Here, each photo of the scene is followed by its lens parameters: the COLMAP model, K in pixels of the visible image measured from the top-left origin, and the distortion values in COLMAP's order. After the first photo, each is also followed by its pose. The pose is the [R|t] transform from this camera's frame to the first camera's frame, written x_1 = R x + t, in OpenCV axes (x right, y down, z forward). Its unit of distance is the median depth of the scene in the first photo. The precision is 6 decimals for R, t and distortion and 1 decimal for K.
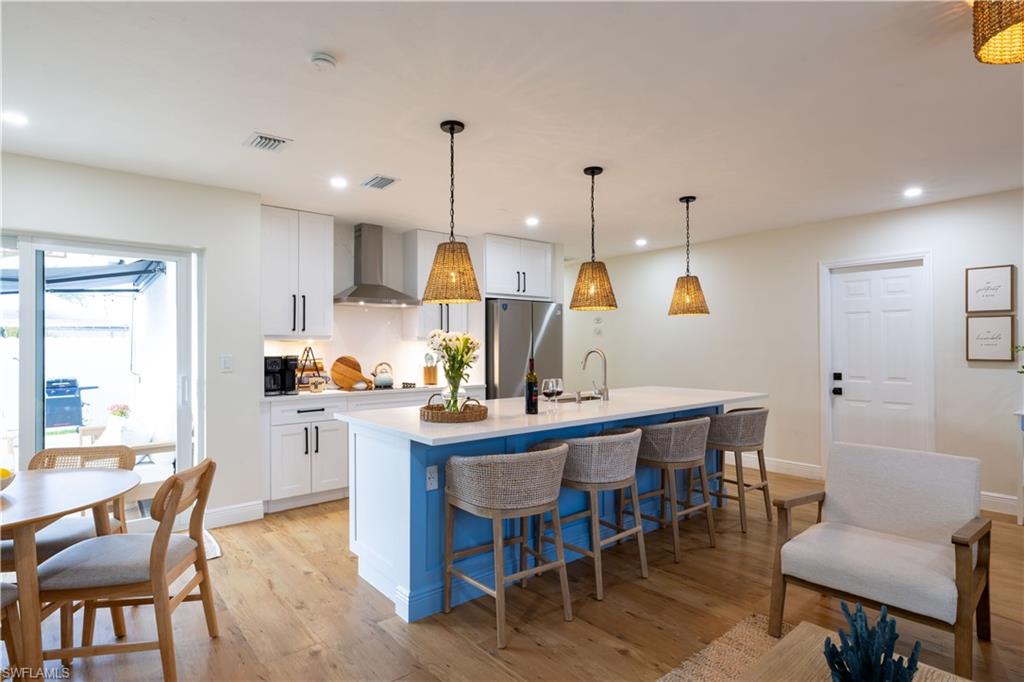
lens RADIAL K [[533.8, 0, 500.9], [0, 533.8, 340.7], [0, 0, 1]] dist [0.005893, 0.000103]
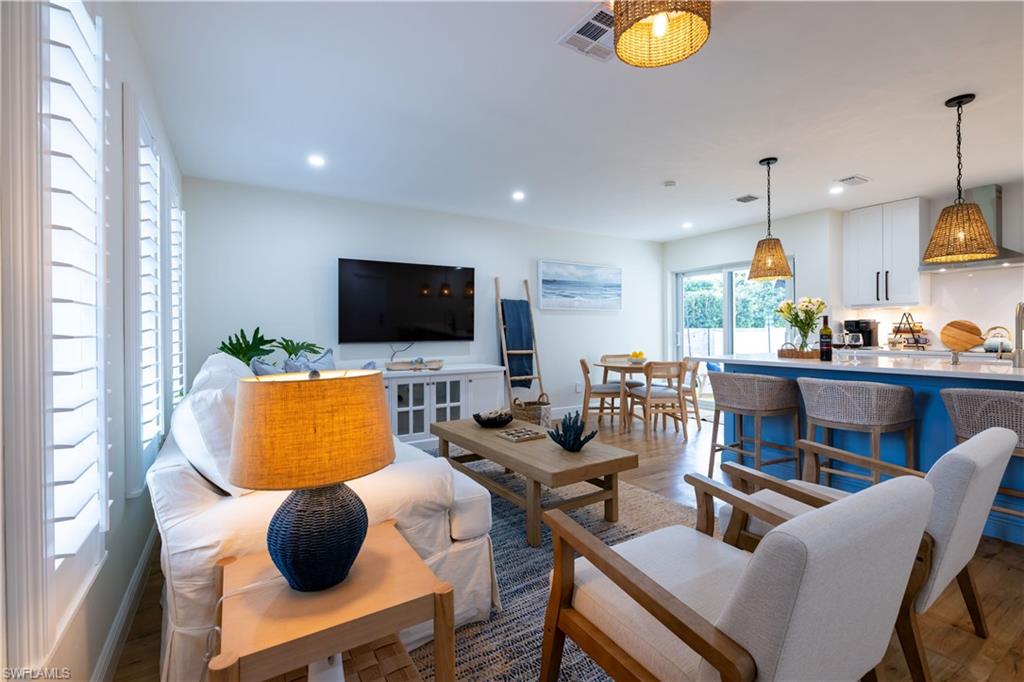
lens RADIAL K [[459.9, 0, 512.9], [0, 459.9, 328.3], [0, 0, 1]] dist [0.000764, 0.001325]
pose [[-0.139336, -0.001765, -0.990244, 0.768873], [0.015464, 0.999873, -0.003958, 0.036515], [0.990124, -0.015865, -0.139291, 0.277200]]
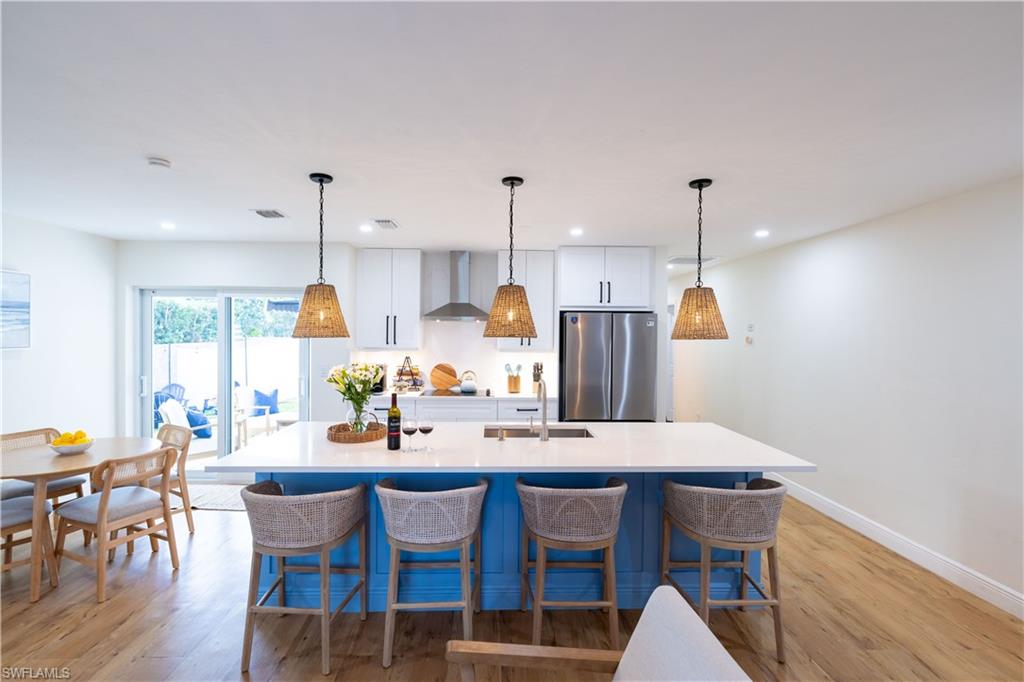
lens RADIAL K [[459.9, 0, 496.1], [0, 459.9, 333.3], [0, 0, 1]] dist [0.000764, 0.001325]
pose [[0.785471, 0.012553, -0.618772, 0.466009], [-0.003628, 0.999871, 0.015678, -0.058909], [0.618888, -0.010070, 0.785415, 0.283476]]
